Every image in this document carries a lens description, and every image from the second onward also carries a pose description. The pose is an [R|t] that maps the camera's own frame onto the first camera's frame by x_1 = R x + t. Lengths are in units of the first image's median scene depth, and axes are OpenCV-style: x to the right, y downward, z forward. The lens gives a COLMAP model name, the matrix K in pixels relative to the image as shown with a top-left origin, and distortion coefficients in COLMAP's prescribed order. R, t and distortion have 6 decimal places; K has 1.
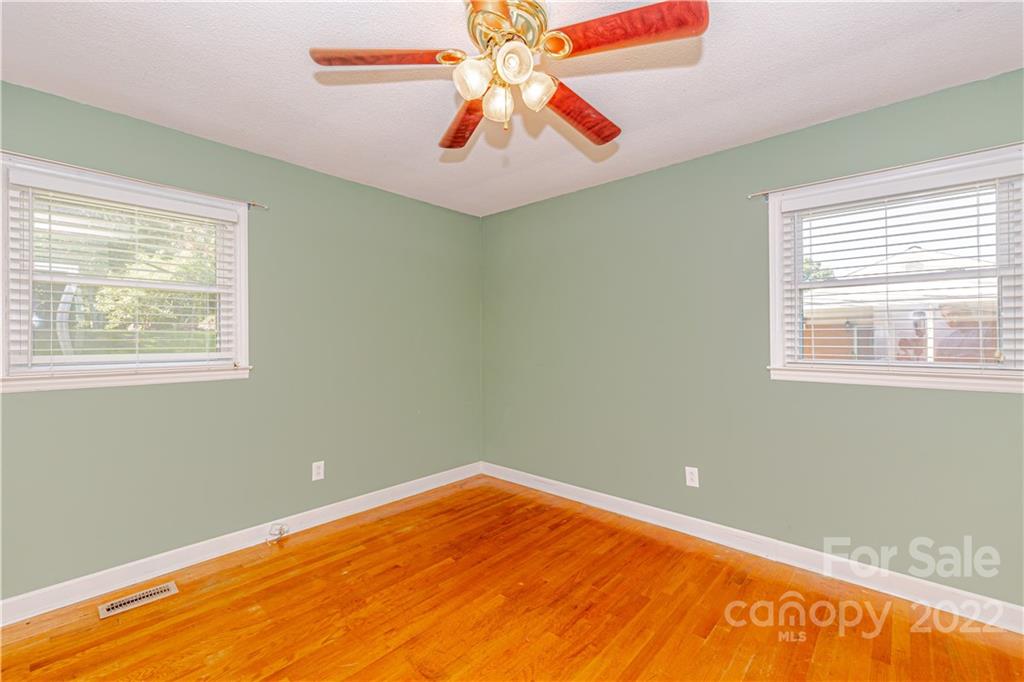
lens RADIAL K [[439.8, 0, 508.0], [0, 439.8, 340.0], [0, 0, 1]] dist [0.005880, 0.000901]
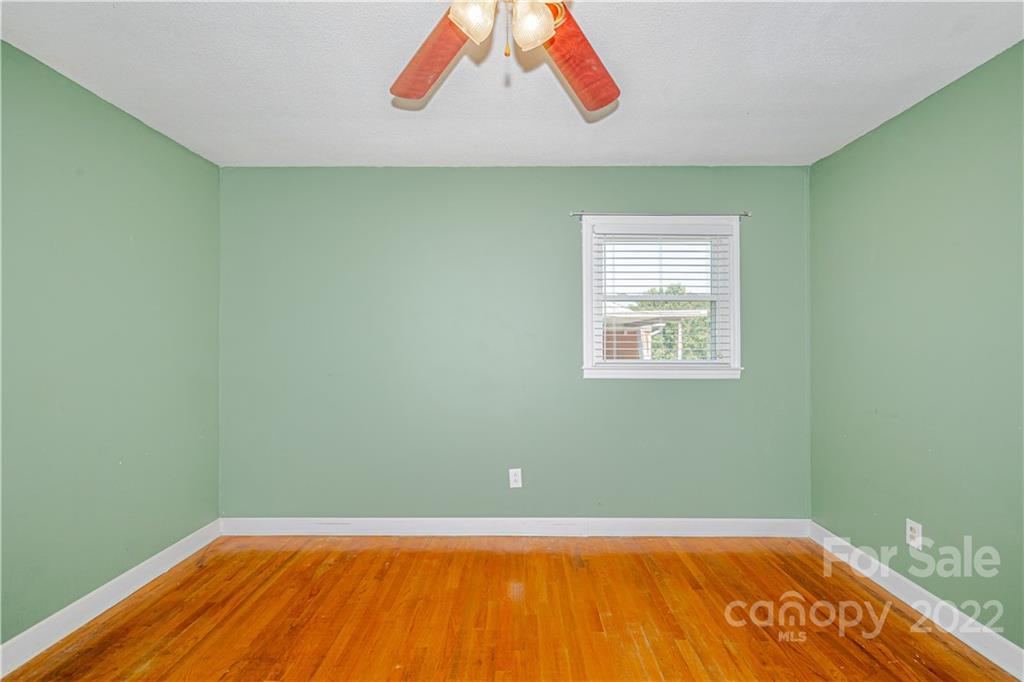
lens RADIAL K [[439.8, 0, 513.1], [0, 439.8, 344.0], [0, 0, 1]] dist [0.005880, 0.000901]
pose [[0.740170, 0.000421, 0.672420, -0.271161], [0.000194, 1.000000, -0.000840, 0.001335], [-0.672420, 0.000752, 0.740169, 0.250704]]
